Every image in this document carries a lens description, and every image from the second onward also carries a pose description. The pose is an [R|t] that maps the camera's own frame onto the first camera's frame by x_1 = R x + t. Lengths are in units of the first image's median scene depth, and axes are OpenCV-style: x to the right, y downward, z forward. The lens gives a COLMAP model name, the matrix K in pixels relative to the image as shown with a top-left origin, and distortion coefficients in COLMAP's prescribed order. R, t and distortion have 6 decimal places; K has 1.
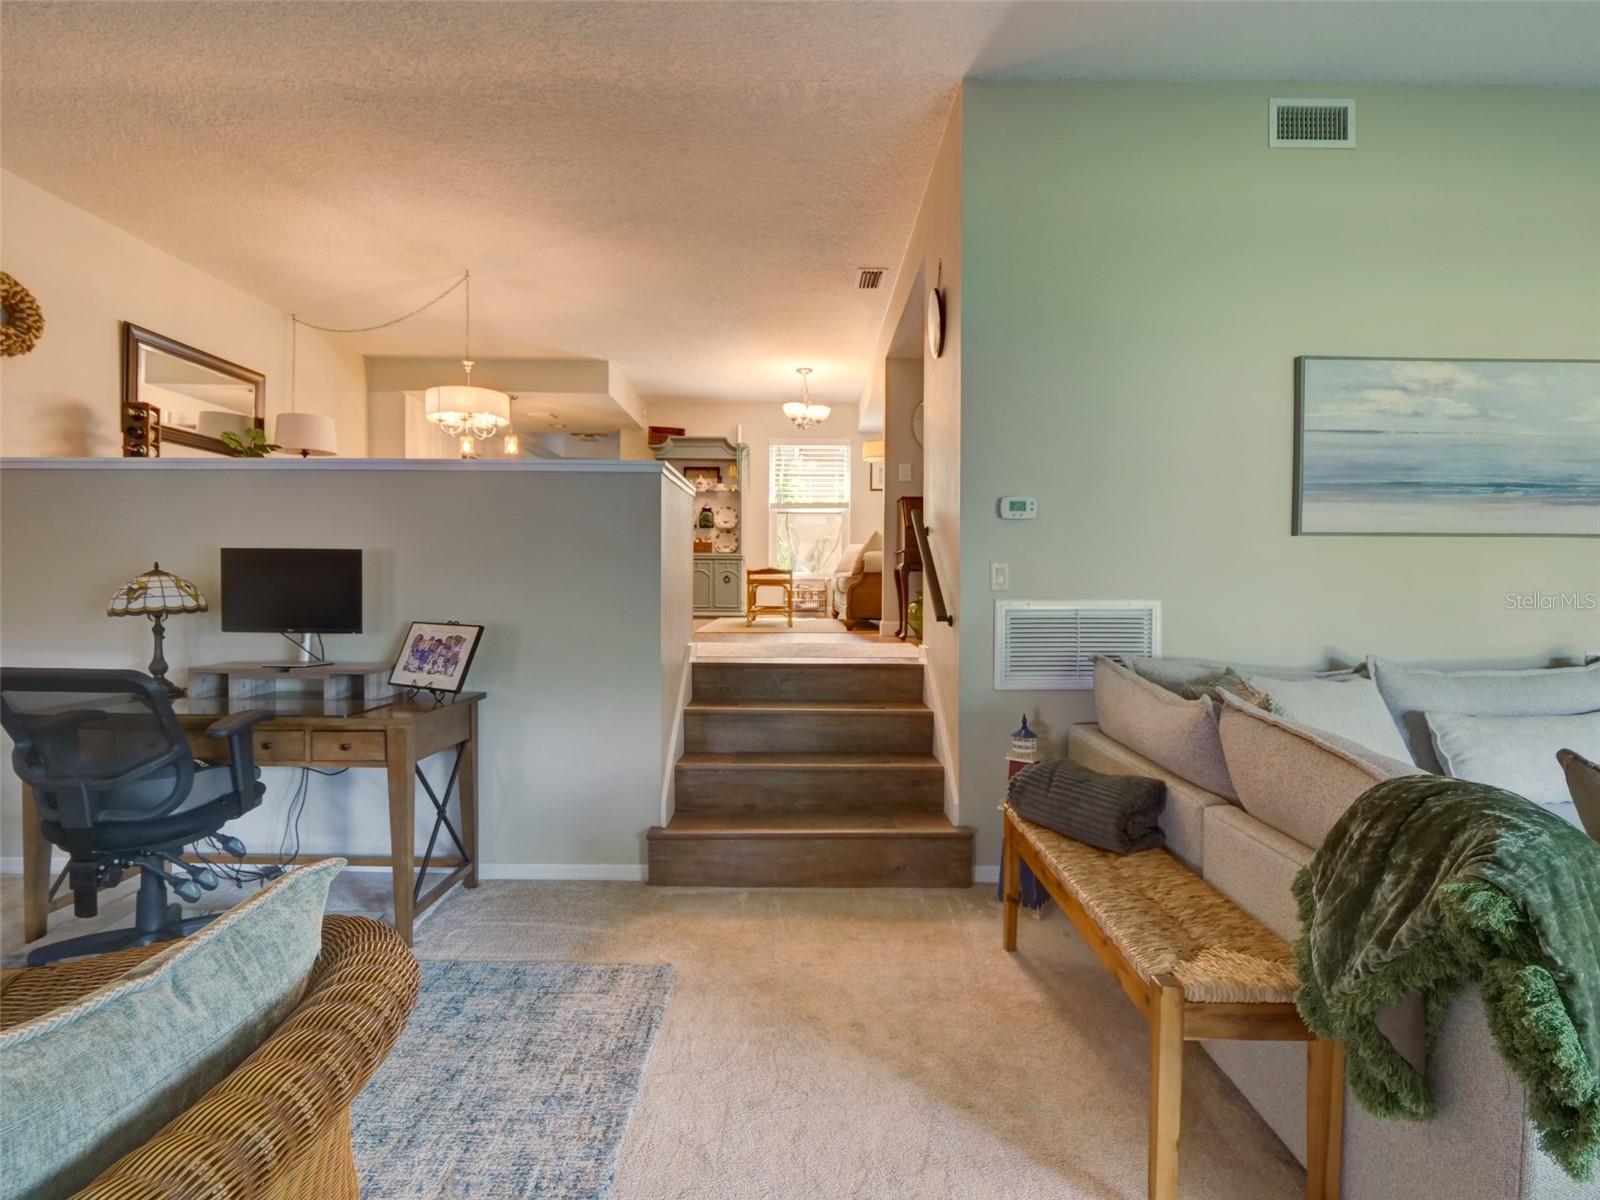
lens RADIAL K [[782.0, 0, 801.8], [0, 782.0, 597.9], [0, 0, 1]] dist [-0.011510, -0.000001]
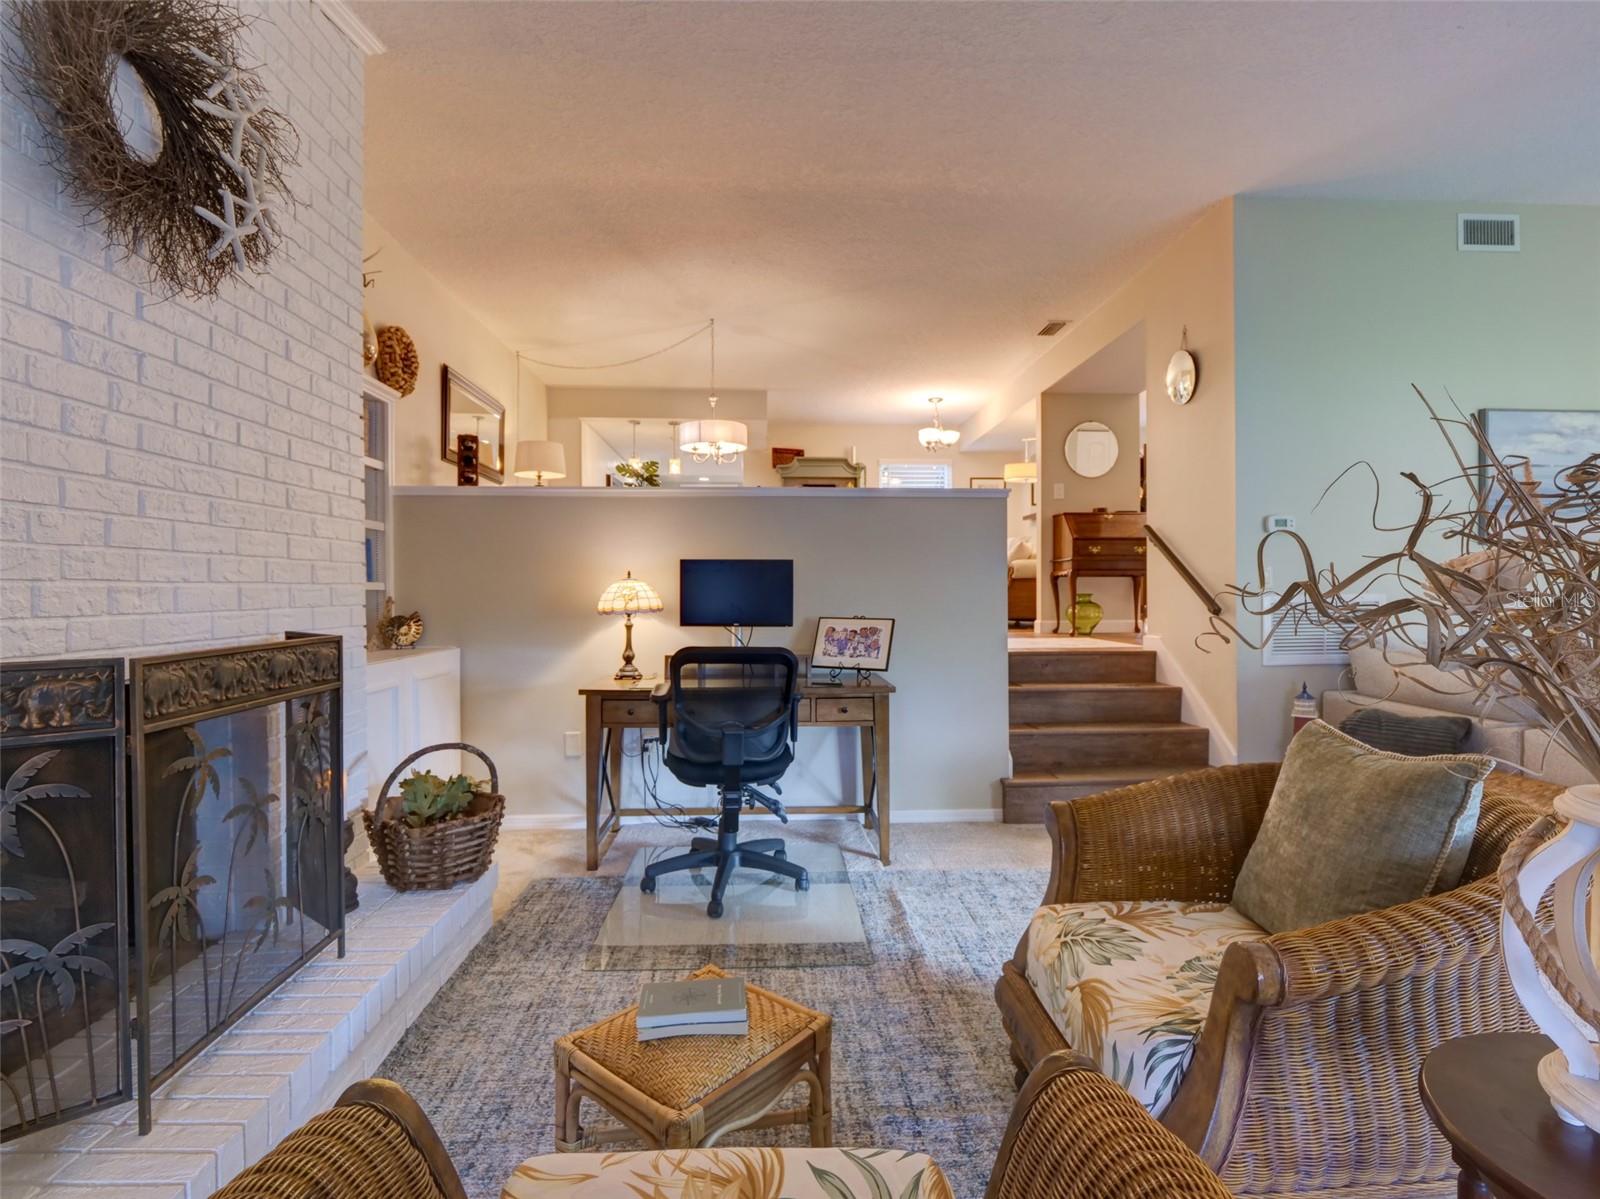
lens RADIAL K [[782.0, 0, 801.8], [0, 782.0, 597.4], [0, 0, 1]] dist [-0.011510, -0.000001]
pose [[0.998828, -0.009898, 0.047385, -0.624028], [0.010576, 0.999845, -0.014096, 0.016976], [-0.047238, 0.014581, 0.998777, -0.271343]]
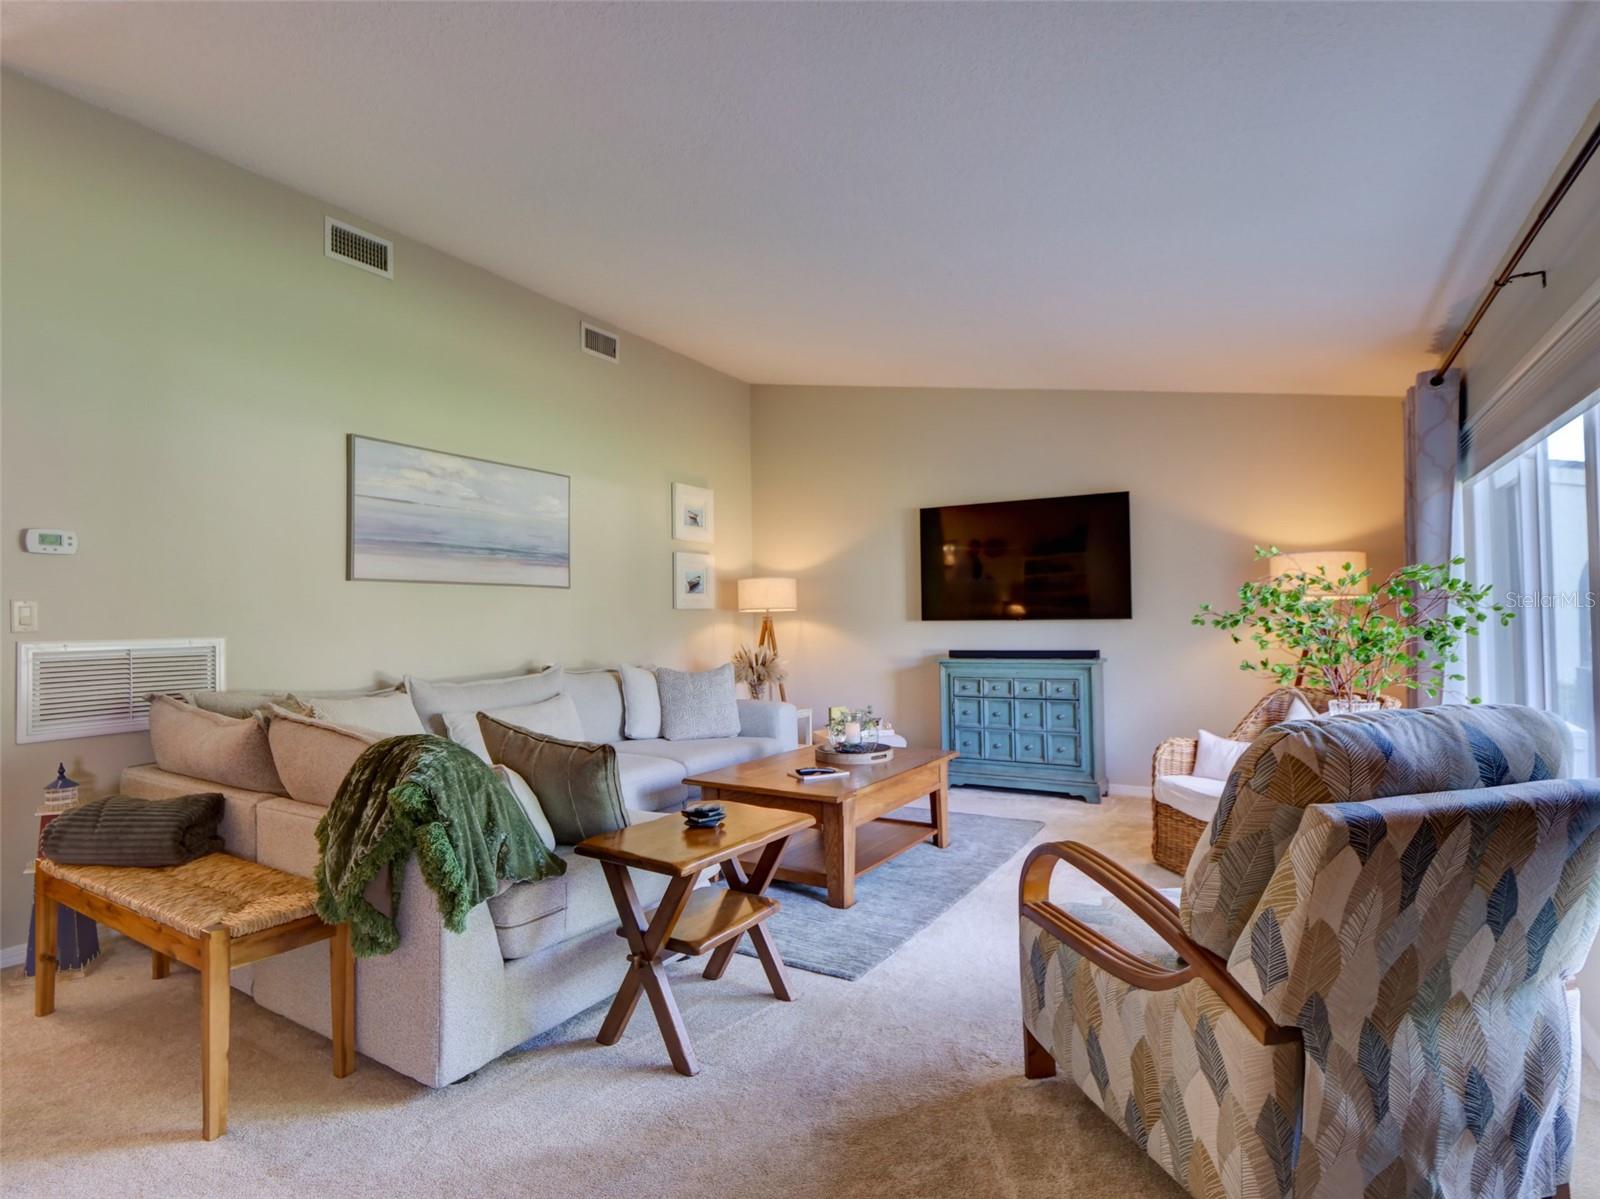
lens RADIAL K [[812.1, 0, 795.4], [0, 812.1, 598.6], [0, 0, 1]] dist [-0.009935, 0.001070]
pose [[0.518881, 0.011350, 0.854771, -0.084359], [0.035442, 0.998766, -0.034777, 0.017058], [-0.854111, 0.048340, 0.517839, -0.255423]]
